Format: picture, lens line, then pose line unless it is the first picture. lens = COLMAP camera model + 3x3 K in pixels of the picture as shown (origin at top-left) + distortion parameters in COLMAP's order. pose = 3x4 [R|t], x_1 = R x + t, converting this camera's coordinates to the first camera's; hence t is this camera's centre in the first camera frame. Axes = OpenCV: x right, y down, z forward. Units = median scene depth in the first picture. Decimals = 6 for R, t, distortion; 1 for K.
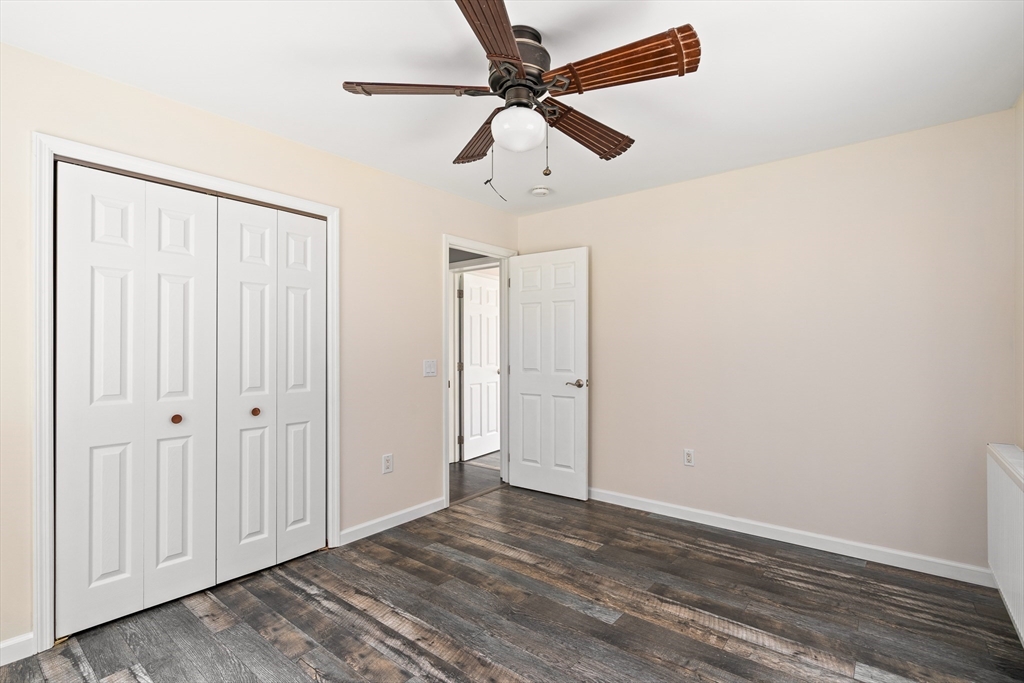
lens RADIAL K [[472.1, 0, 513.9], [0, 472.1, 350.9], [0, 0, 1]] dist [-0.000939, -0.000265]
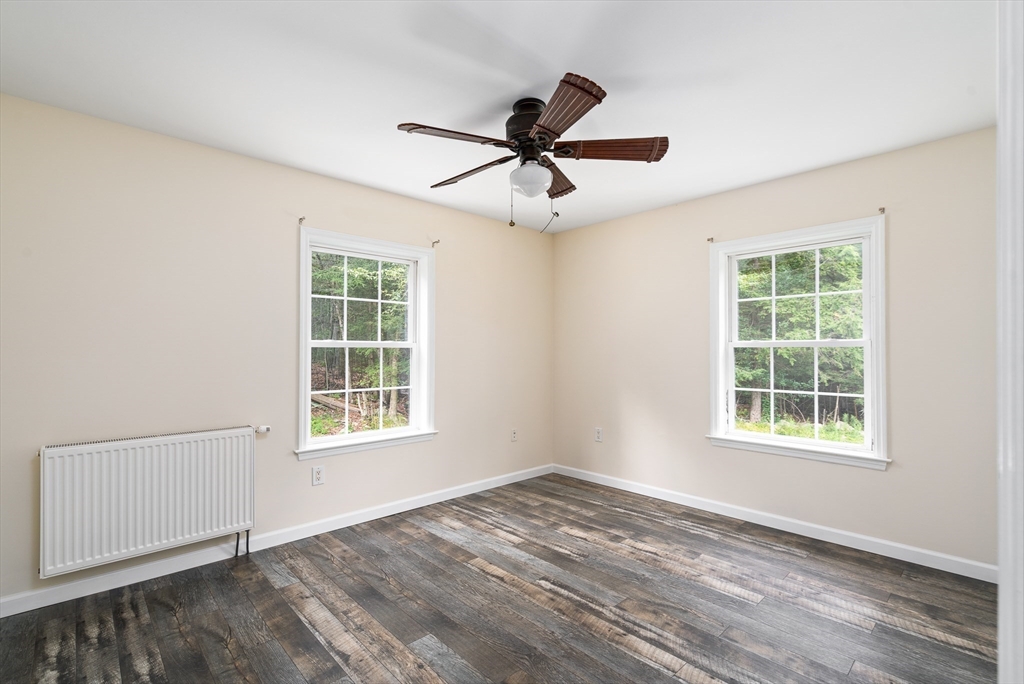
lens RADIAL K [[465.0, 0, 508.3], [0, 465.0, 345.4], [0, 0, 1]] dist [-0.001340, 0.000412]
pose [[-0.990294, 0.003624, 0.138938, -0.084450], [0.002336, 0.999953, -0.009430, -0.008953], [-0.138965, -0.009014, -0.990256, 1.833861]]
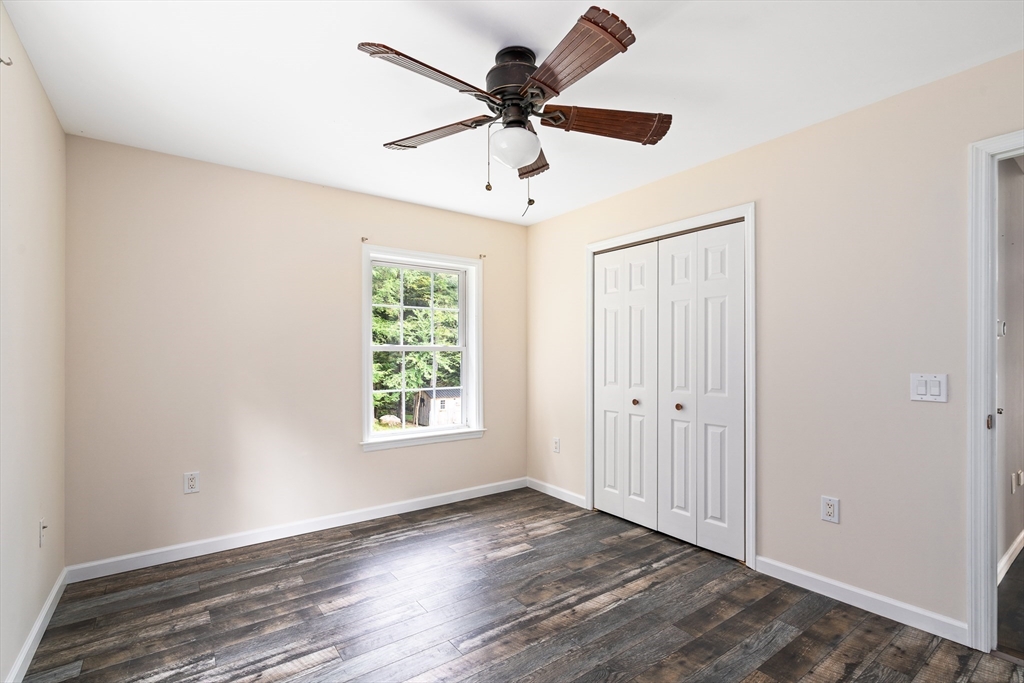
lens RADIAL K [[472.1, 0, 513.9], [0, 472.1, 350.9], [0, 0, 1]] dist [-0.000939, -0.000265]
pose [[-0.251516, -0.007150, -0.967827, 0.843884], [-0.002320, 0.999974, -0.006785, -0.006043], [0.967850, 0.000539, -0.251526, 1.028682]]
